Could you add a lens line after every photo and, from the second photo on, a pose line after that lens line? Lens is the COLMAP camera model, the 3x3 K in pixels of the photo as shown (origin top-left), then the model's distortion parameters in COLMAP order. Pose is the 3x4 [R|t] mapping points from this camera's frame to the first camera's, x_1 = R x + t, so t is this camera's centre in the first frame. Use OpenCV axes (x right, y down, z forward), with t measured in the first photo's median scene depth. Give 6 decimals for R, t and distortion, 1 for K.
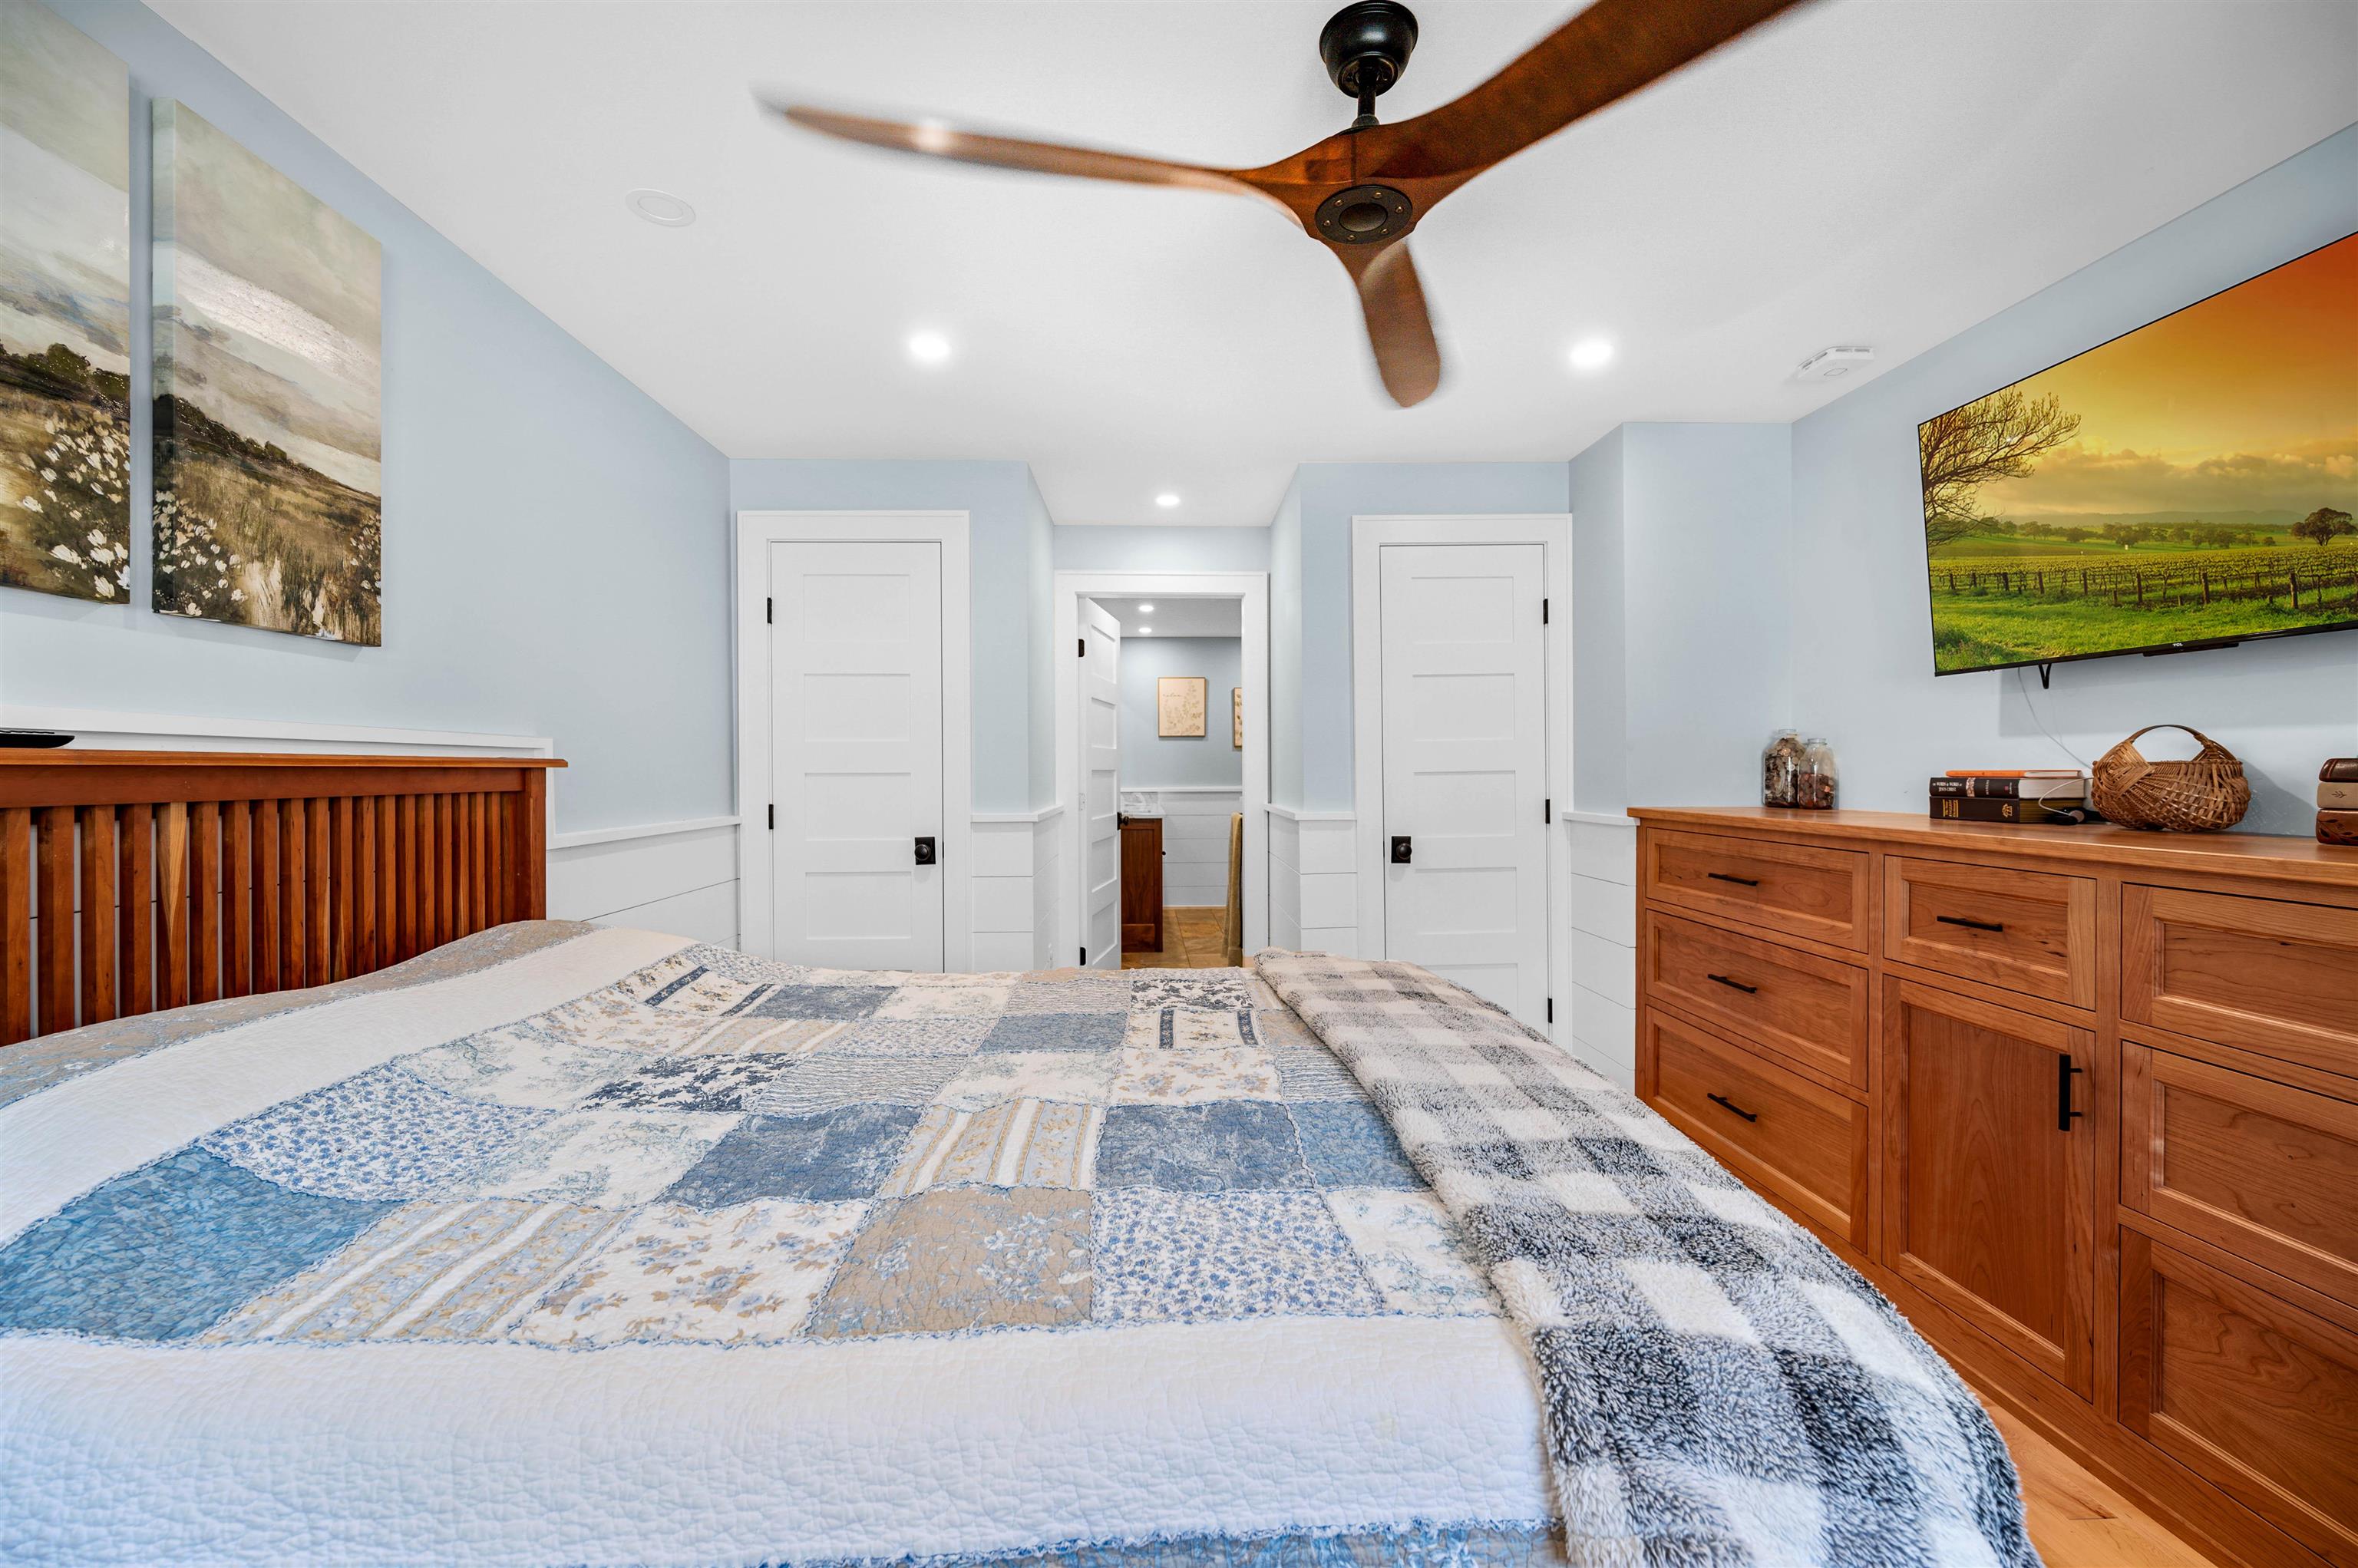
lens RADIAL K [[929.2, 0, 1176.0], [0, 929.2, 774.0], [0, 0, 1]] dist [-0.001963, 0.000150]
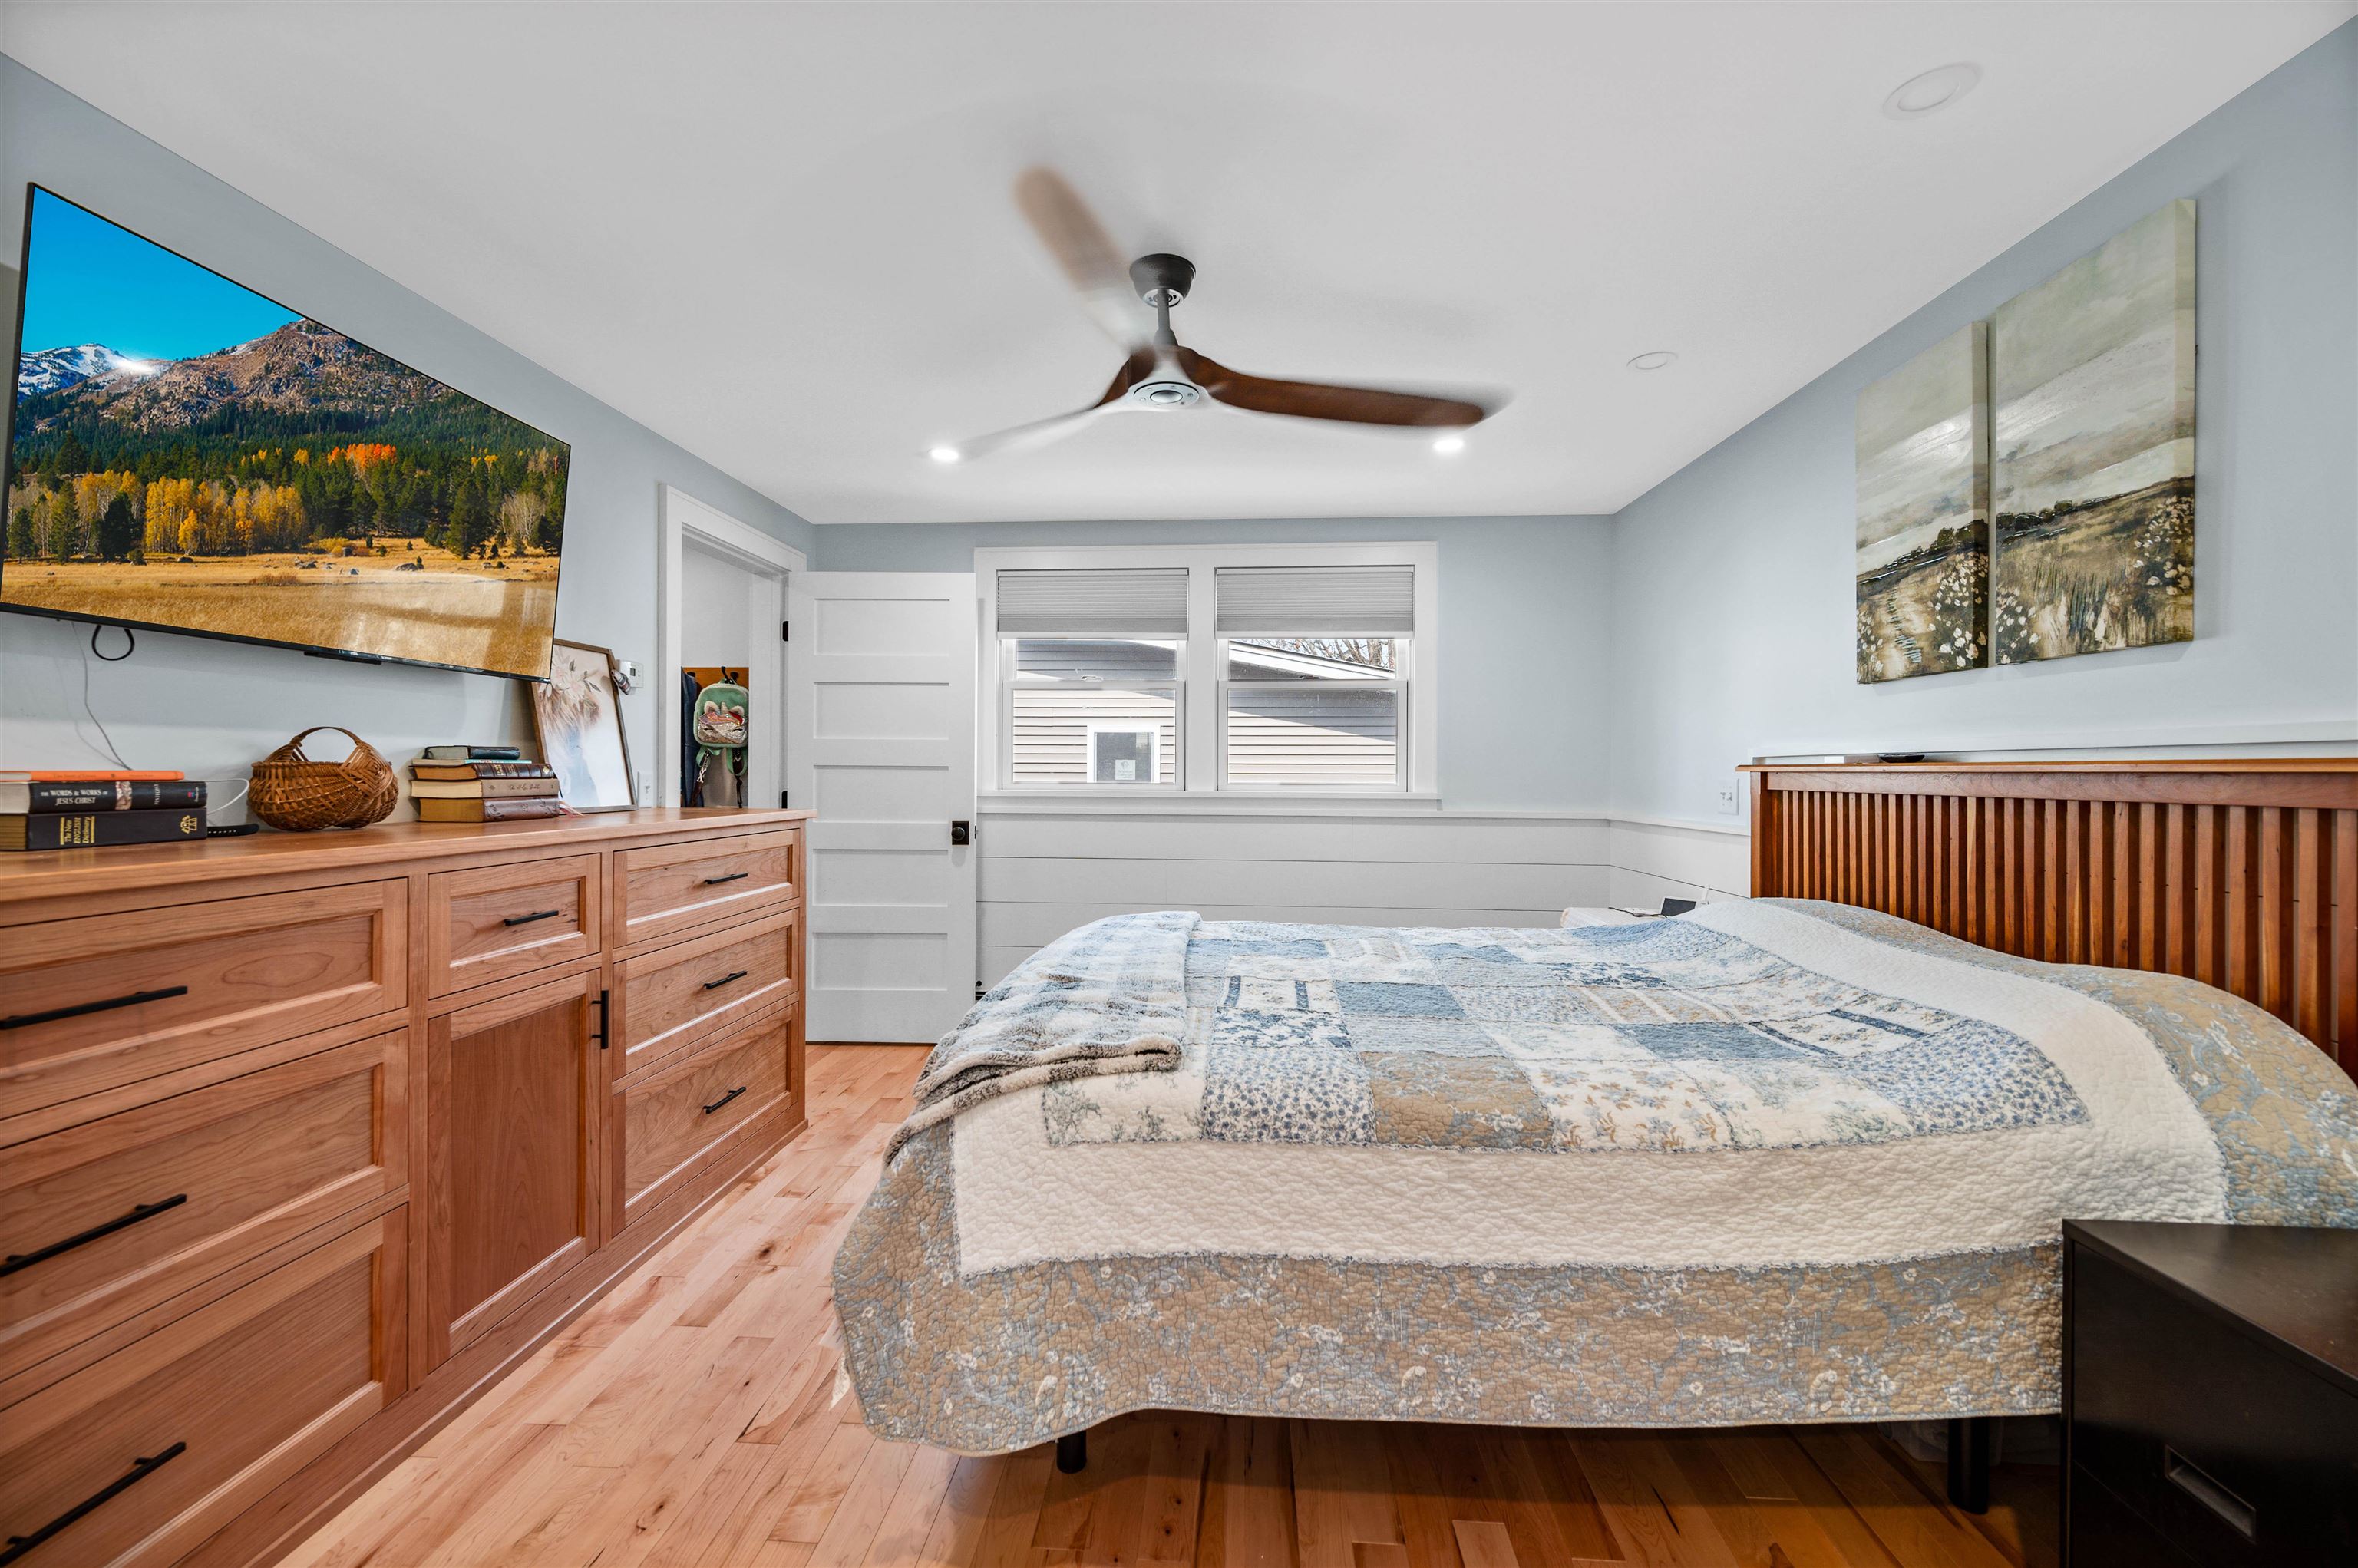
lens RADIAL K [[929.2, 0, 1170.6], [0, 929.2, 772.2], [0, 0, 1]] dist [-0.001963, 0.000150]
pose [[-0.992698, -0.002573, 0.120601, 0.013699], [-0.001799, 0.999977, 0.006527, -0.012914], [-0.120615, 0.006262, -0.992680, 2.166878]]
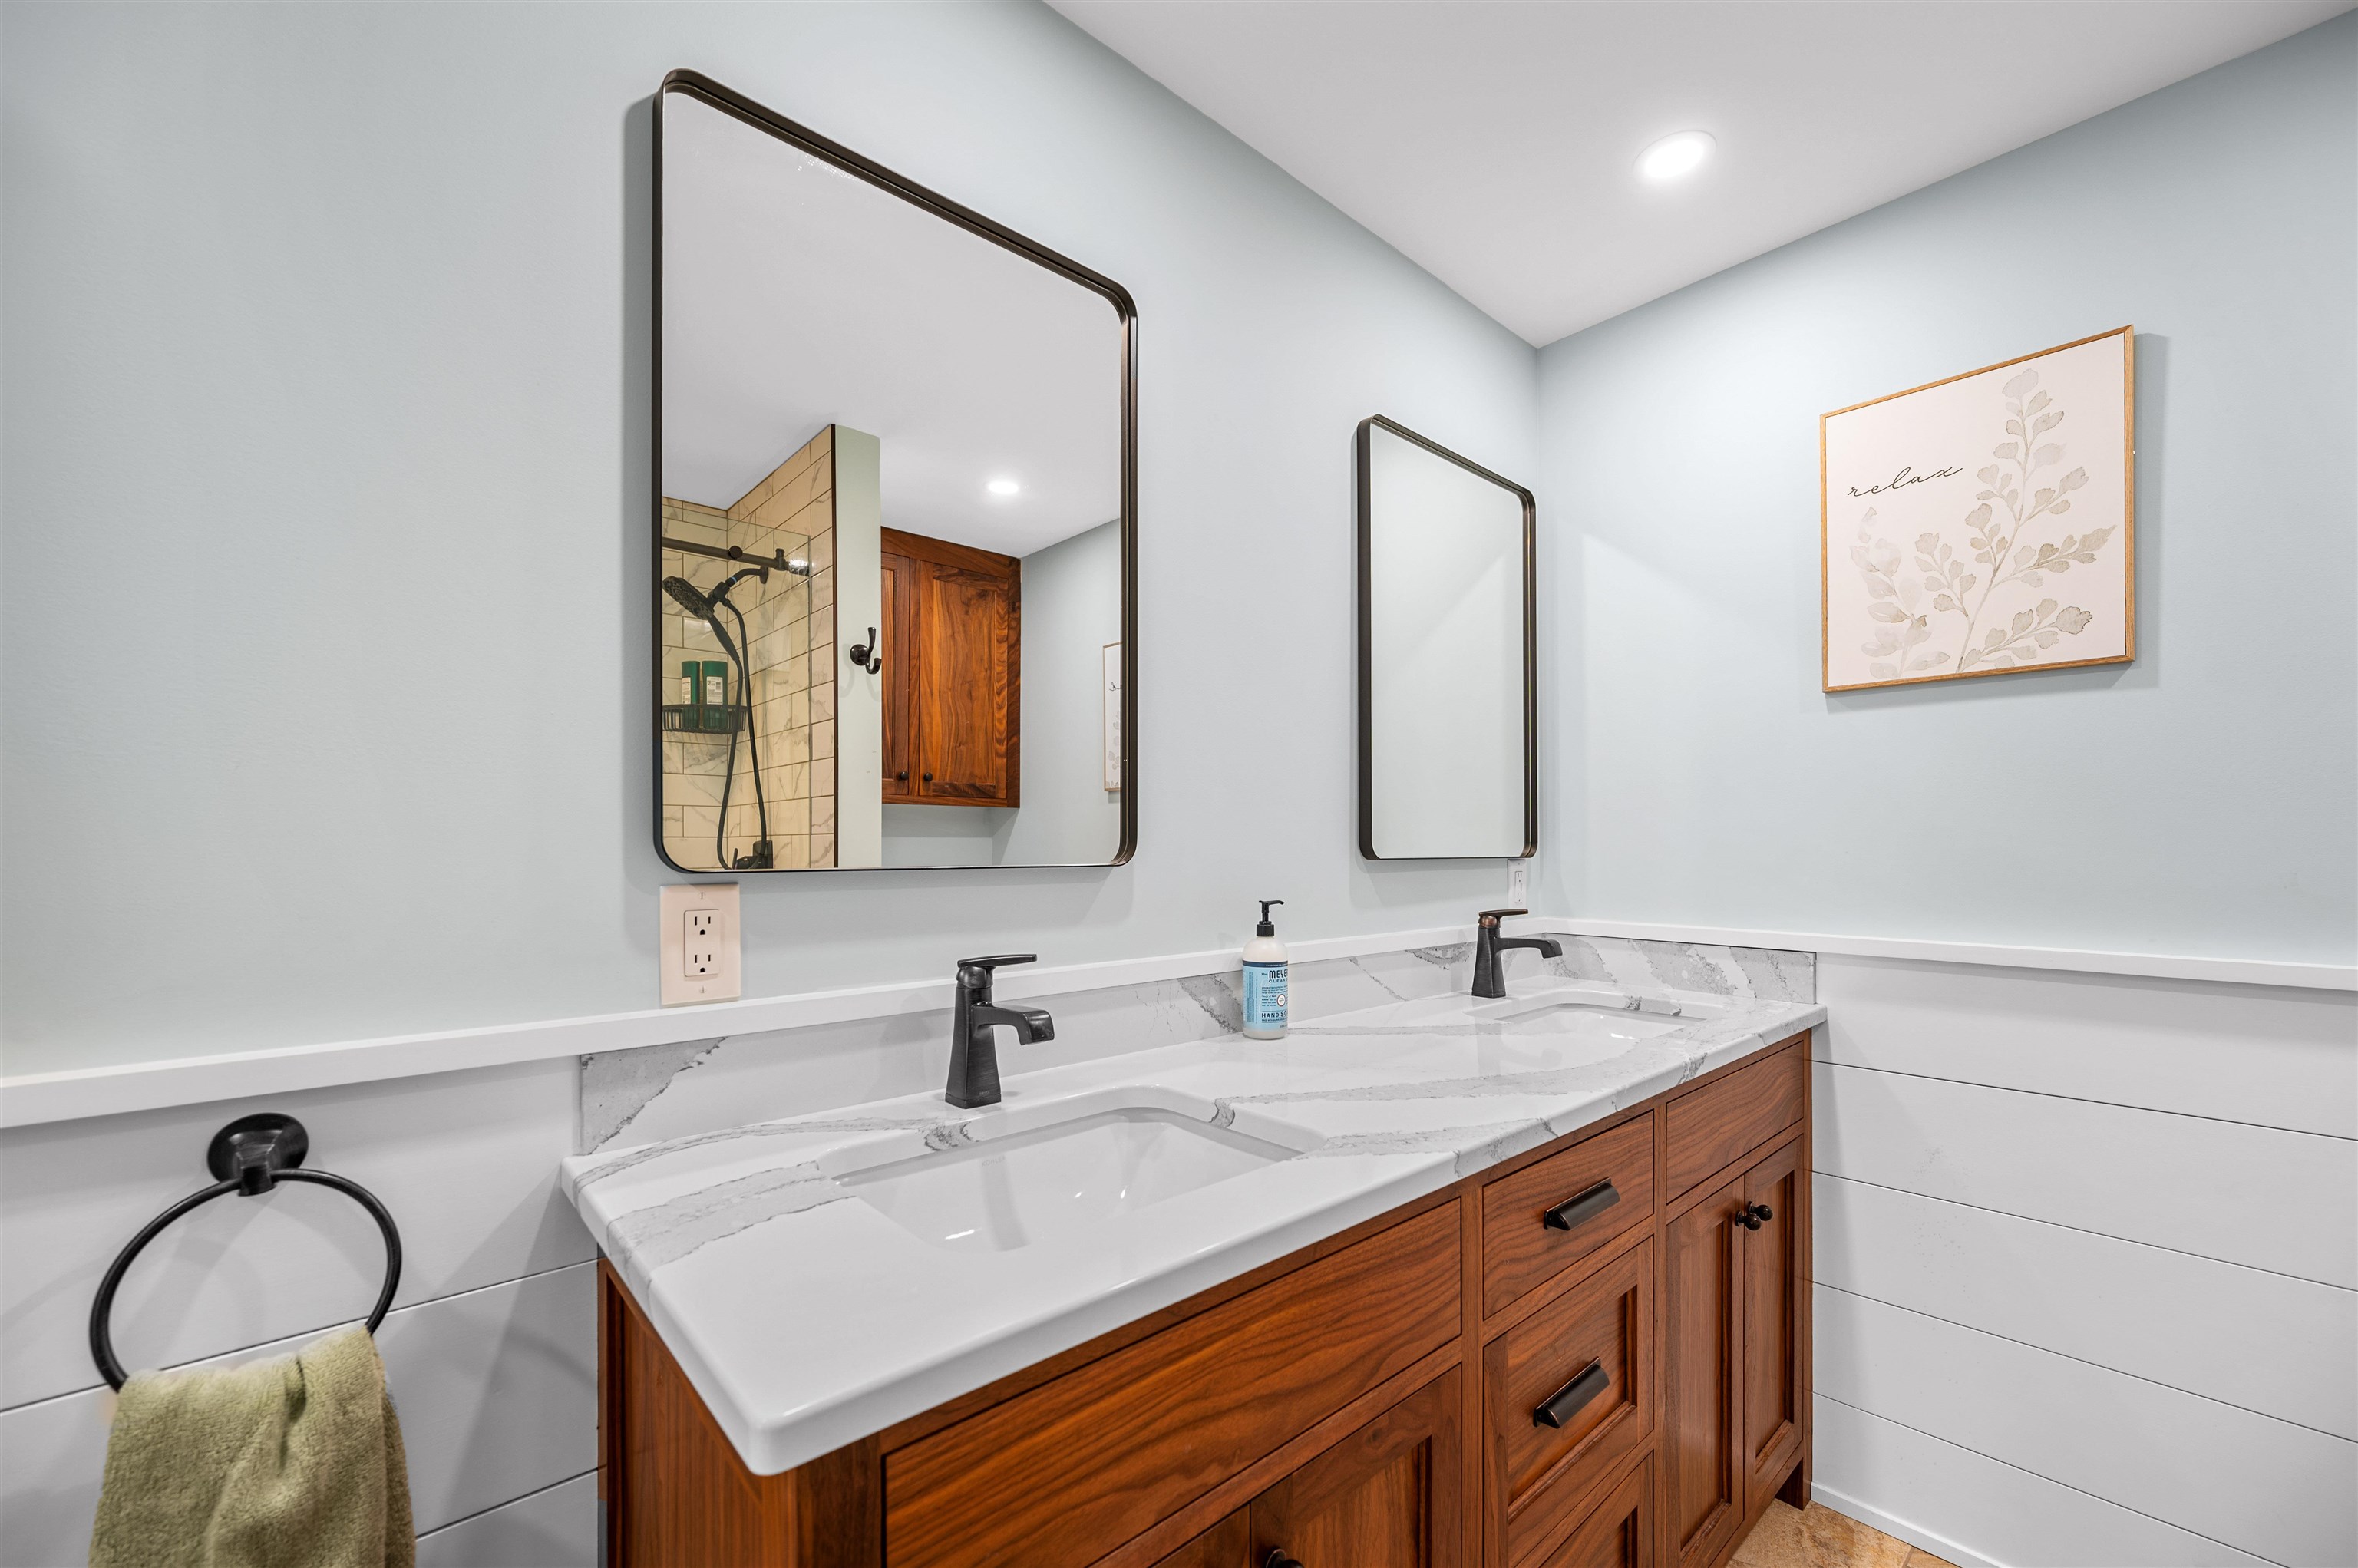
lens RADIAL K [[929.2, 0, 1203.4], [0, 929.2, 843.0], [0, 0, 1]] dist [-0.001963, 0.000150]
pose [[0.638203, 0.002073, -0.769865, 0.260480], [-0.006870, 0.999972, -0.003003, -0.019778], [0.769837, 0.007205, 0.638199, 3.611369]]
